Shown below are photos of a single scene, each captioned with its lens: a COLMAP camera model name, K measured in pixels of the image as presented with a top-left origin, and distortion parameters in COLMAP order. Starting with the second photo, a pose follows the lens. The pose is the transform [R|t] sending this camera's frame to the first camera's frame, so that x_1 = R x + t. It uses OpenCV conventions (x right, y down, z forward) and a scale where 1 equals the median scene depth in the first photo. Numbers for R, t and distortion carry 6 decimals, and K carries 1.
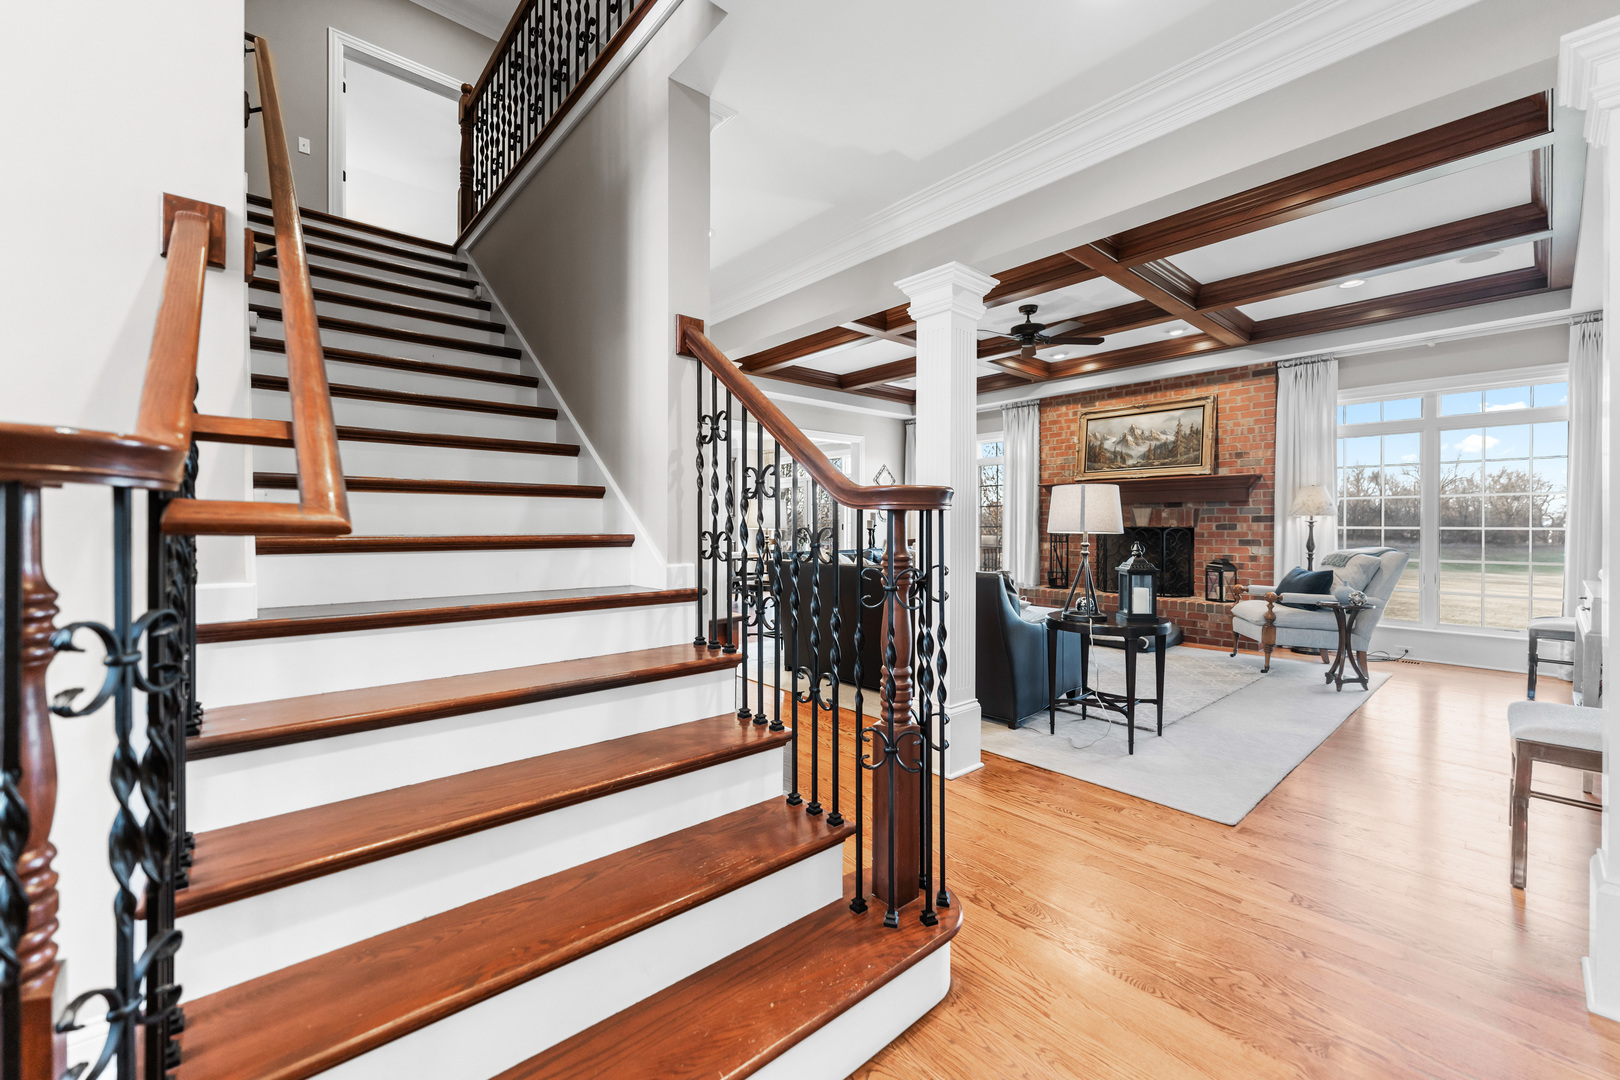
lens RADIAL K [[653.0, 0, 811.4], [0, 653.0, 527.8], [0, 0, 1]] dist [0.002105, -0.000156]
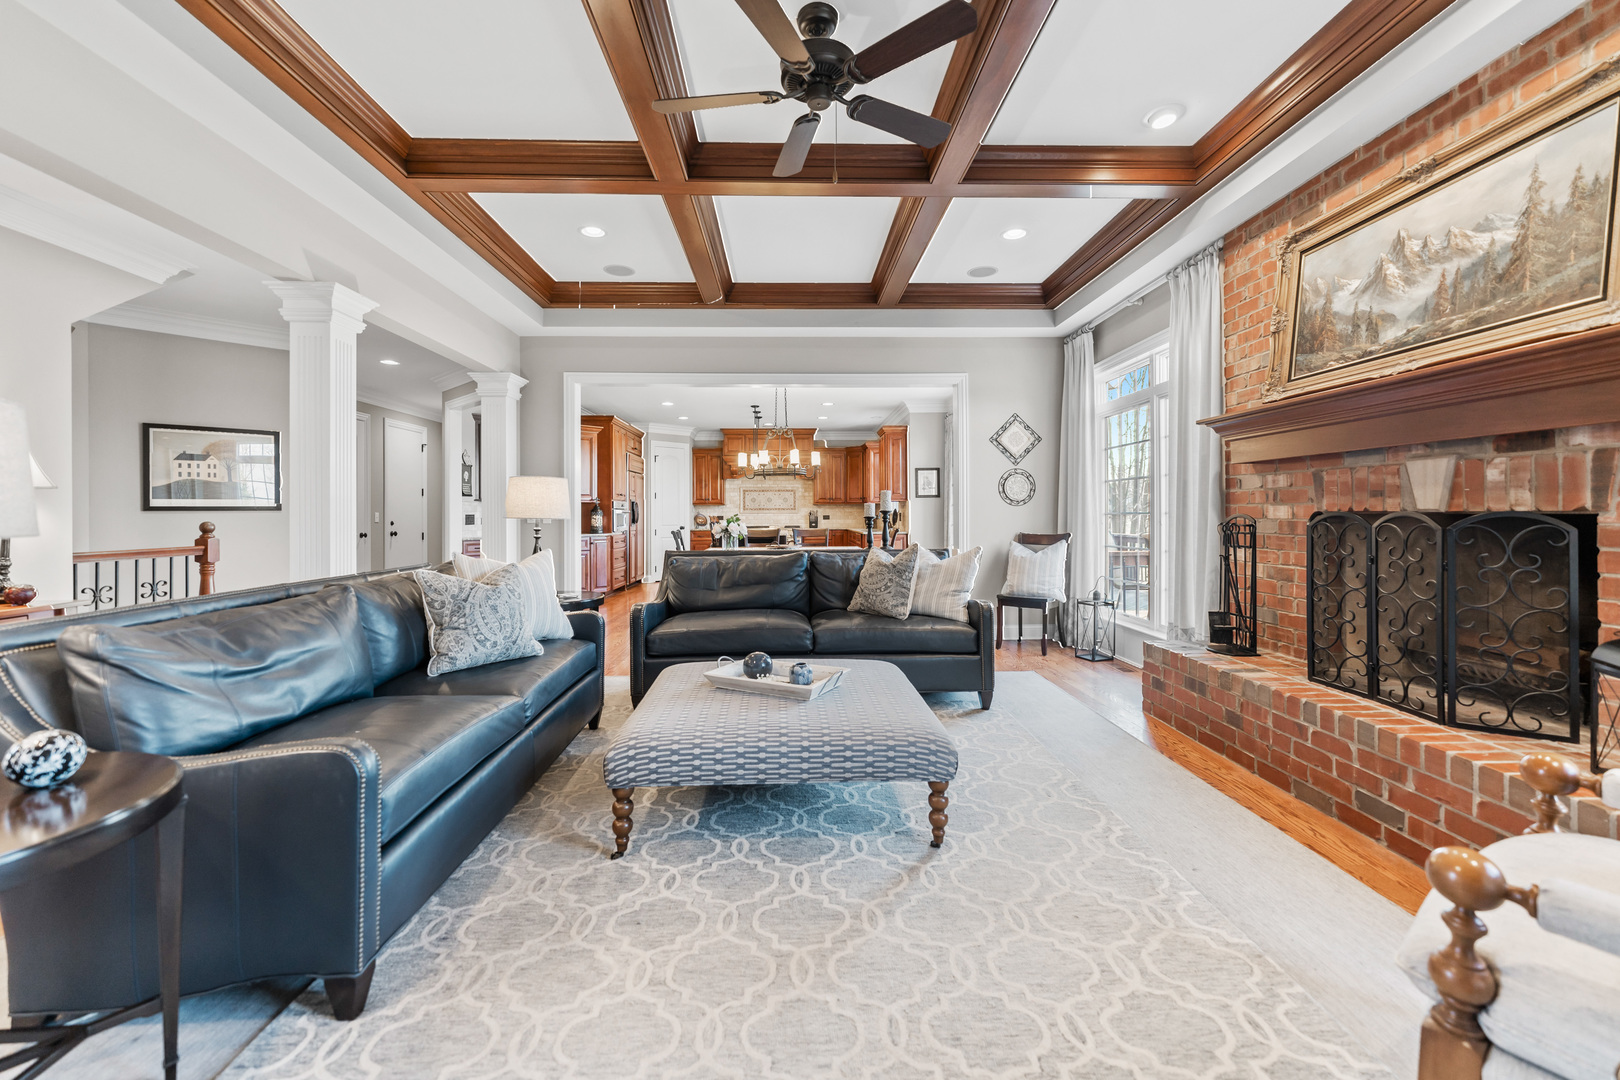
lens RADIAL K [[653.0, 0, 805.6], [0, 653.0, 512.7], [0, 0, 1]] dist [0.002105, -0.000156]
pose [[0.759147, -0.005033, -0.650900, 0.492154], [0.005626, 0.999983, -0.001170, -0.002132], [0.650895, -0.002774, 0.759163, 0.522754]]
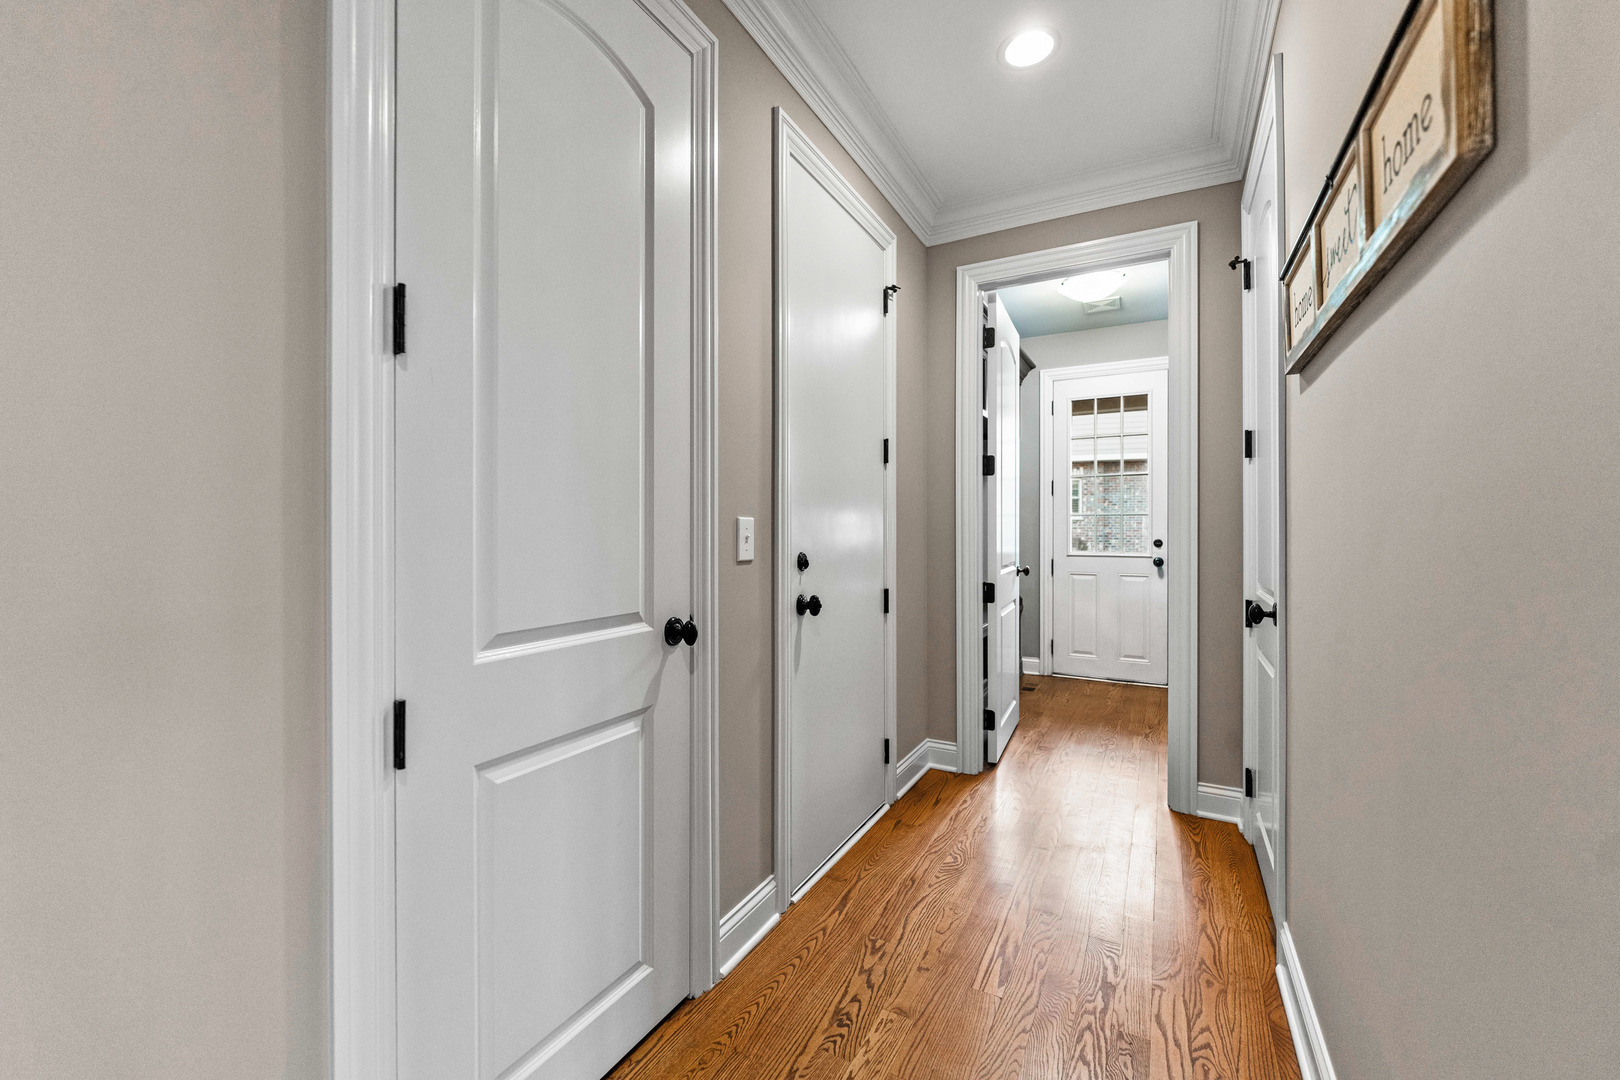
lens RADIAL K [[653.0, 0, 809.6], [0, 653.0, 530.1], [0, 0, 1]] dist [0.002105, -0.000156]
pose [[0.338229, -0.002668, -0.941060, -0.723158], [0.001253, 0.999996, -0.002385, -0.001501], [0.941063, -0.000373, 0.338231, 0.883519]]
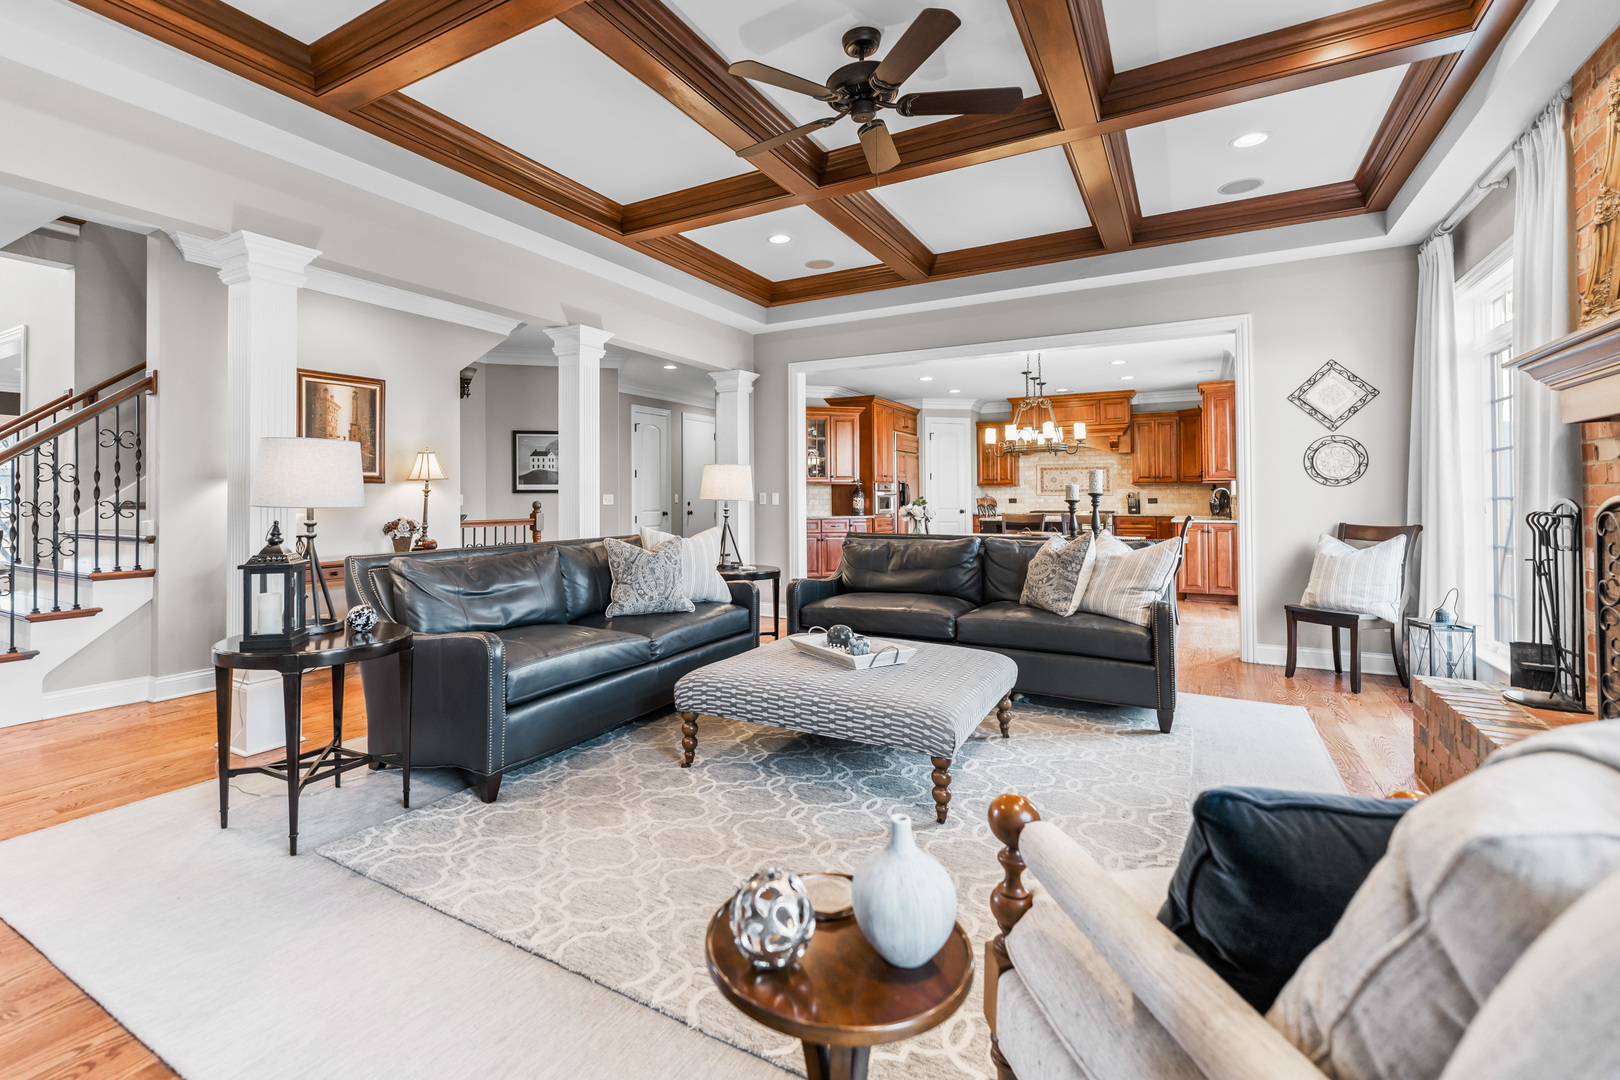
lens RADIAL K [[730.6, 0, 731.7], [0, 730.6, 491.5], [0, 0, 1]] dist [0.003924, -0.001078]
pose [[0.281961, -0.008101, -0.959392, 0.652015], [0.002861, 0.999967, -0.007603, -0.002072], [0.959422, -0.000601, 0.281975, 0.601100]]
